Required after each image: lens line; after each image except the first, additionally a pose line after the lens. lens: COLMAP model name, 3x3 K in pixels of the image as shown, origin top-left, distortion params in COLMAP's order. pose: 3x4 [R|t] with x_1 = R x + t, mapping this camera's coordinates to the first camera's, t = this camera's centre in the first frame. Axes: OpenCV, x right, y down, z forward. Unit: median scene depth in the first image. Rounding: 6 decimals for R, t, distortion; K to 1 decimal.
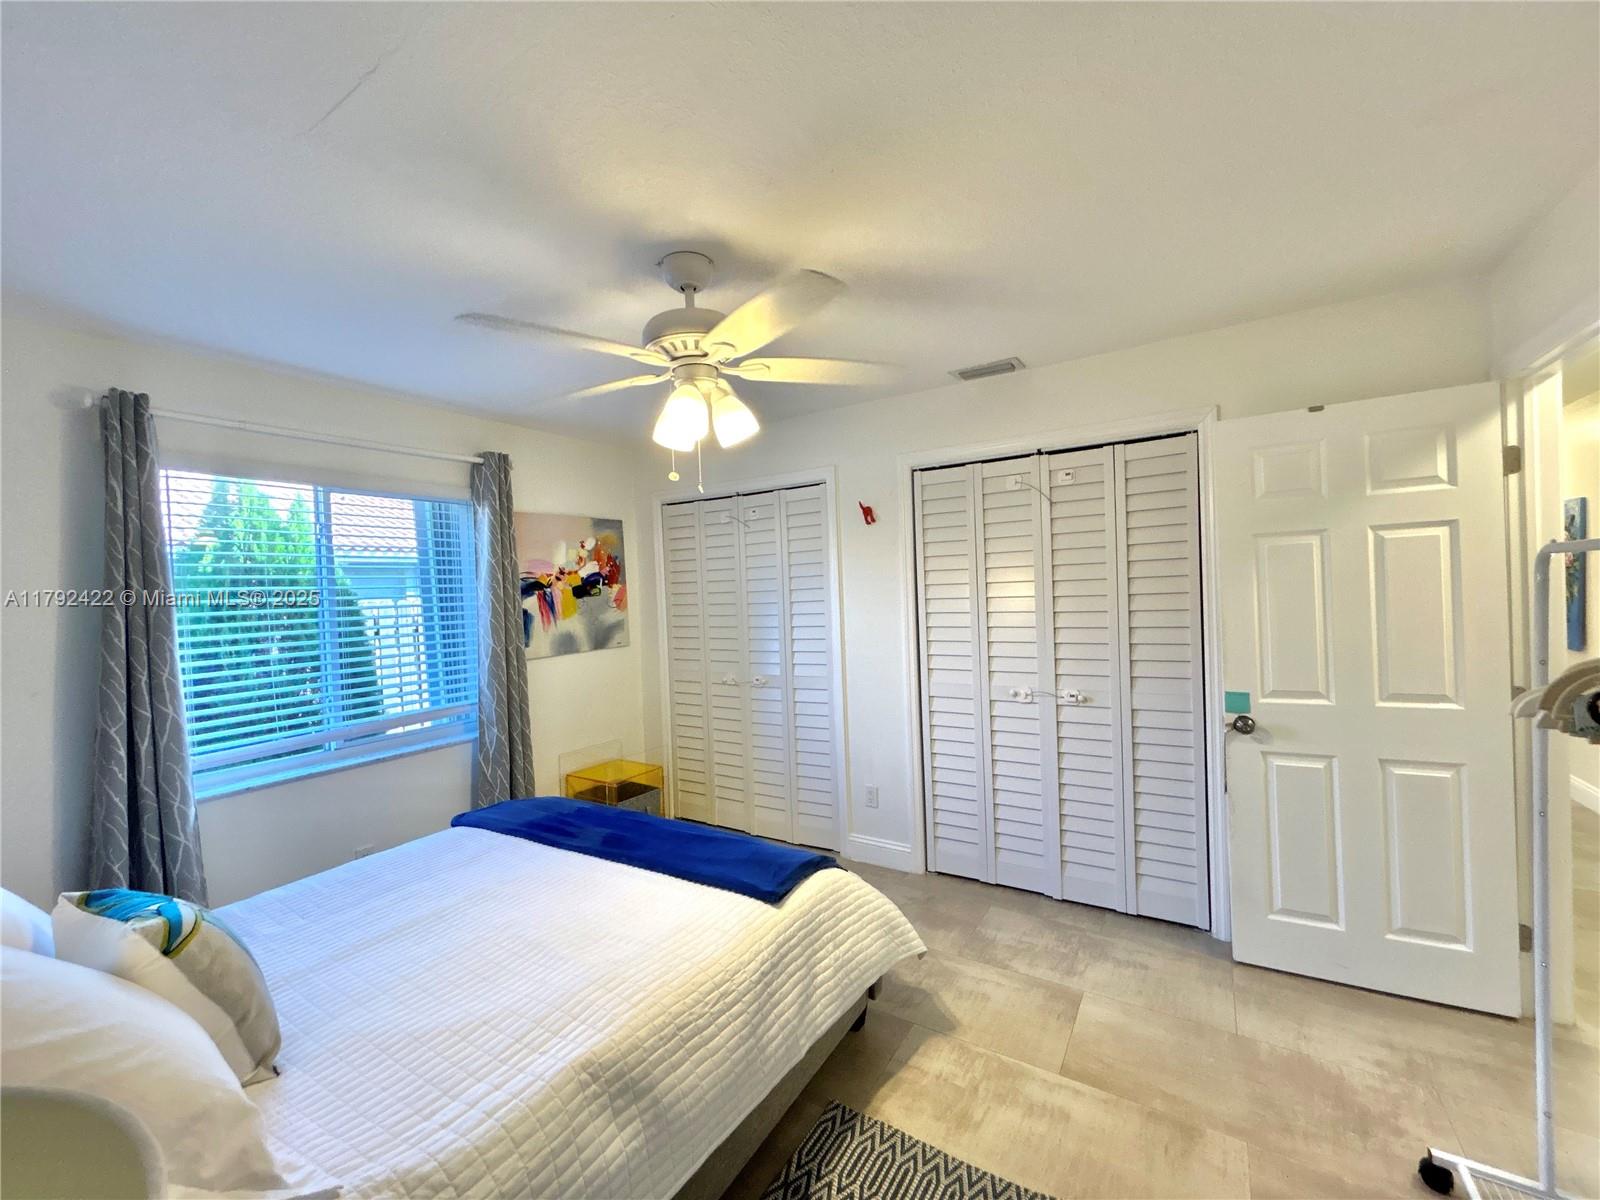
lens RADIAL K [[651.0, 0, 800.1], [0, 651.0, 599.4], [0, 0, 1]] dist [0.006193, 0.000261]
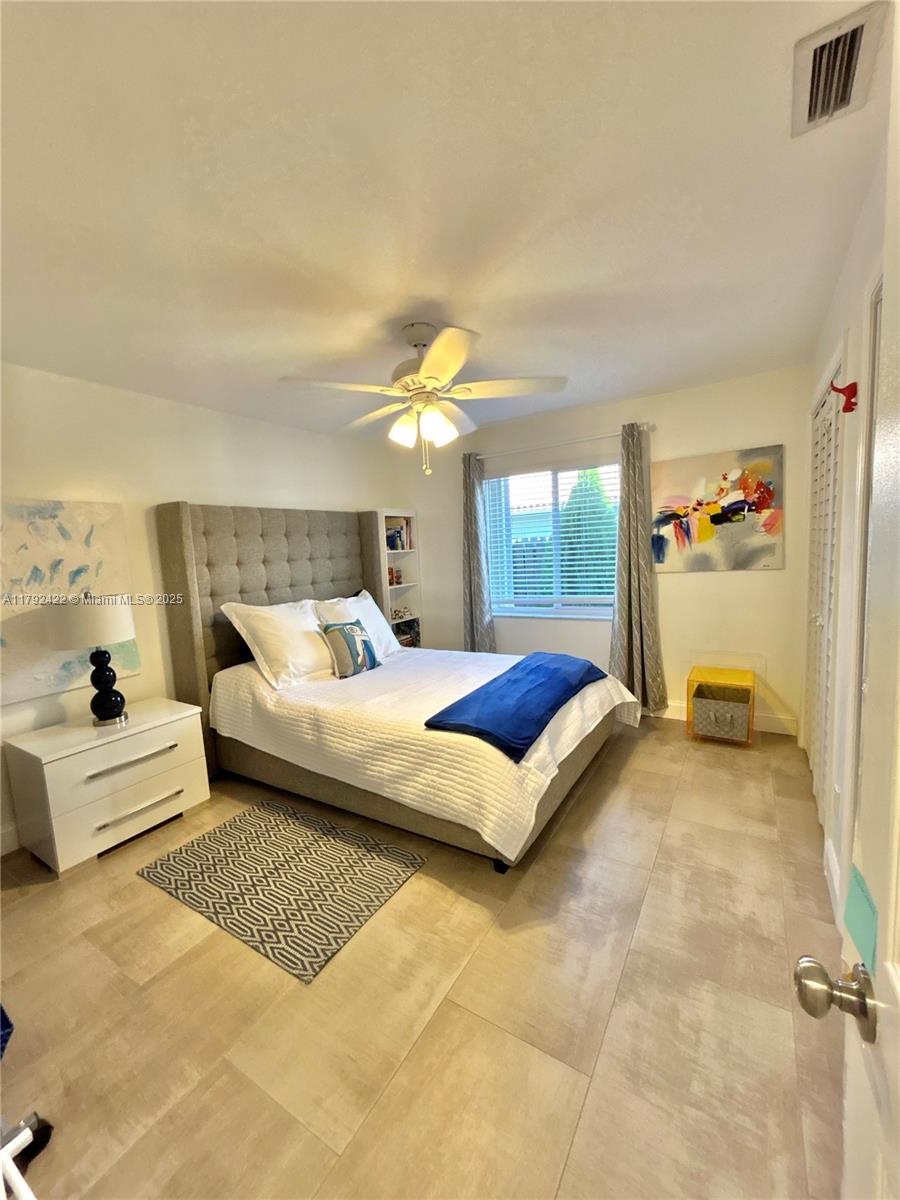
lens RADIAL K [[488.2, 0, 449.2], [0, 488.2, 600.2], [0, 0, 1]] dist [0.006193, 0.000261]
pose [[-0.004437, 0.143331, -0.989665, 0.574339], [0.037468, 0.989003, 0.143067, -0.011996], [0.999288, -0.036446, -0.009758, 0.546990]]
